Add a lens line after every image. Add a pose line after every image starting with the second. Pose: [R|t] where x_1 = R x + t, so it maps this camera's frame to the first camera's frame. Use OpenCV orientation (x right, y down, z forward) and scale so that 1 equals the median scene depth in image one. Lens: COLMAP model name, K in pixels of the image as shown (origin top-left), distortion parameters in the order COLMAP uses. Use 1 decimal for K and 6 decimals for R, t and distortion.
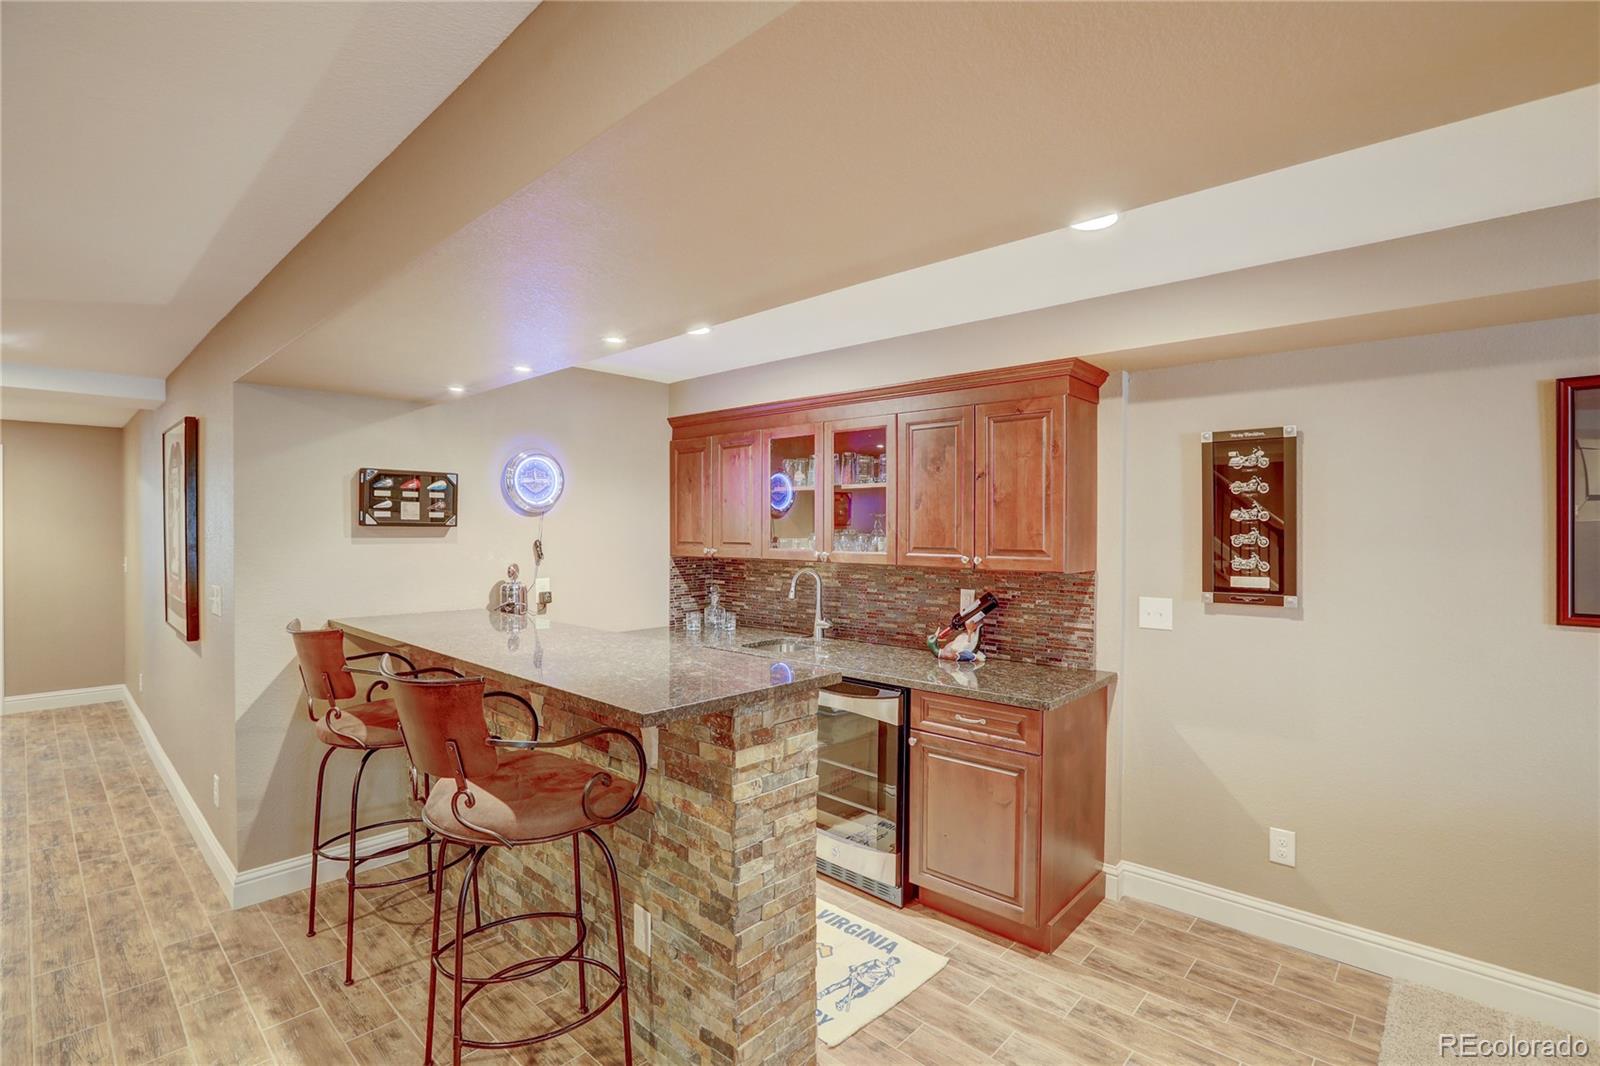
lens RADIAL K [[732.9, 0, 798.9], [0, 732.9, 528.5], [0, 0, 1]] dist [-0.047125, 0.013939]
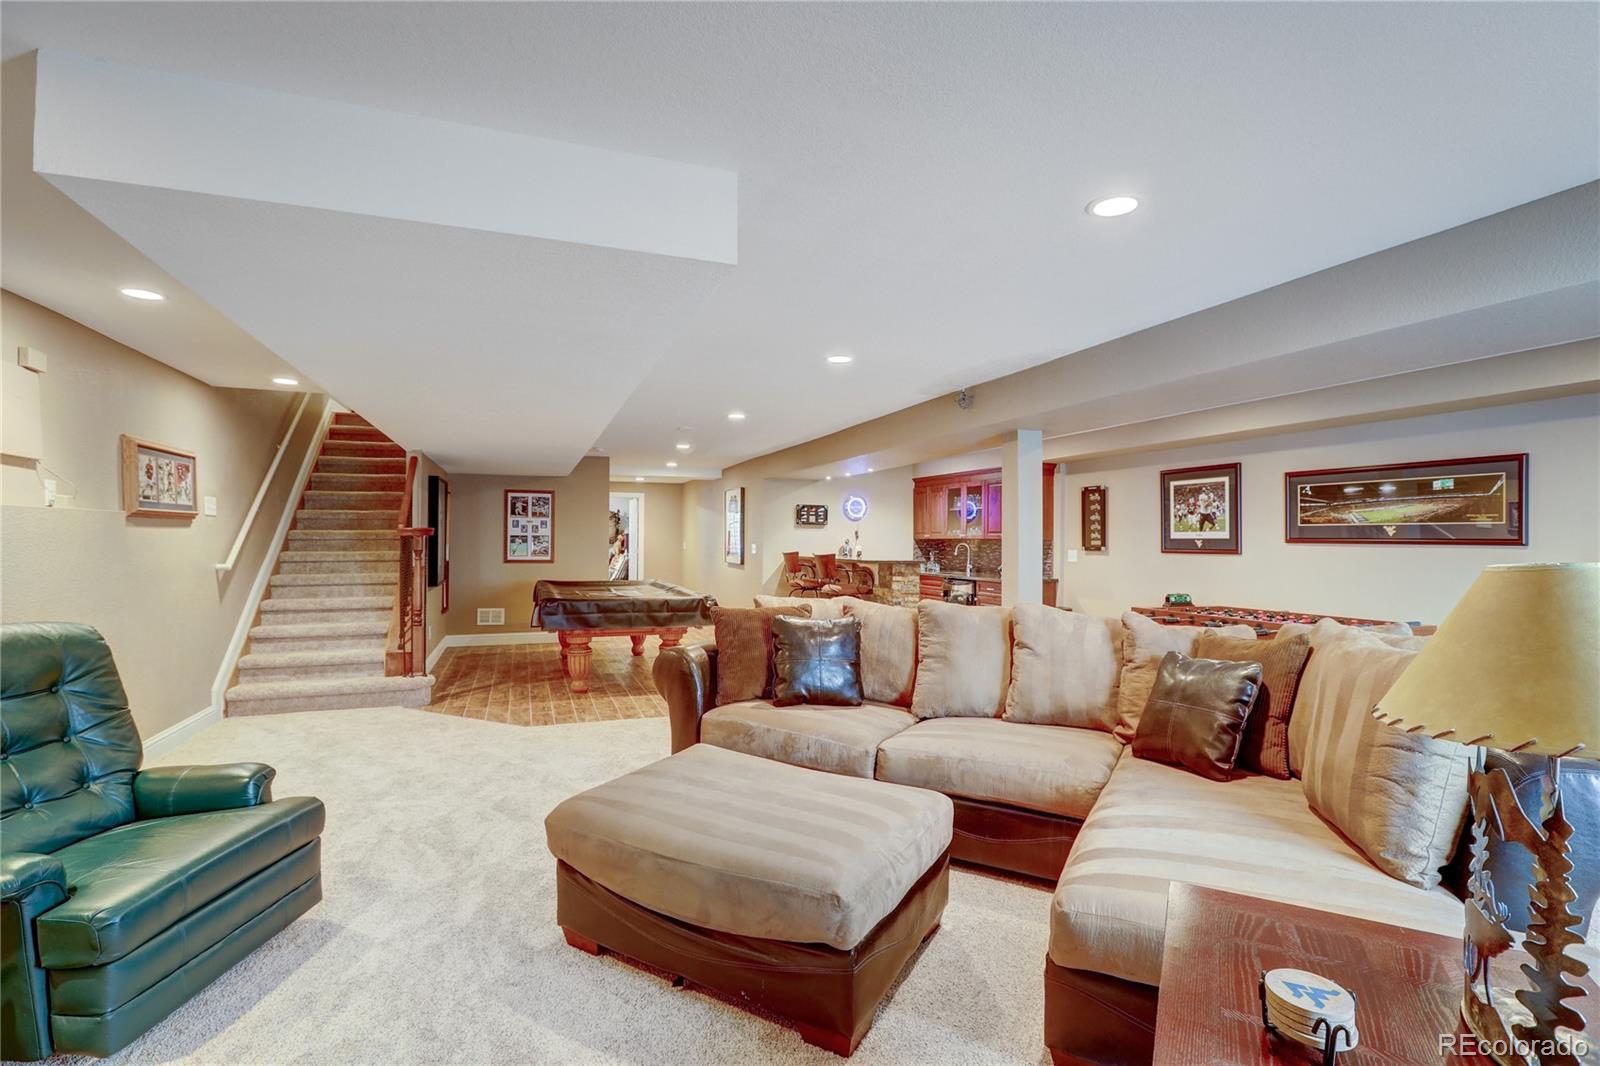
lens RADIAL K [[732.9, 0, 798.9], [0, 732.9, 535.8], [0, 0, 1]] dist [-0.047125, 0.013939]
pose [[0.893759, 0.003086, -0.448538, 0.711377], [-0.007164, 0.999947, -0.007395, 0.063728], [0.448491, 0.009823, 0.893733, -1.609221]]
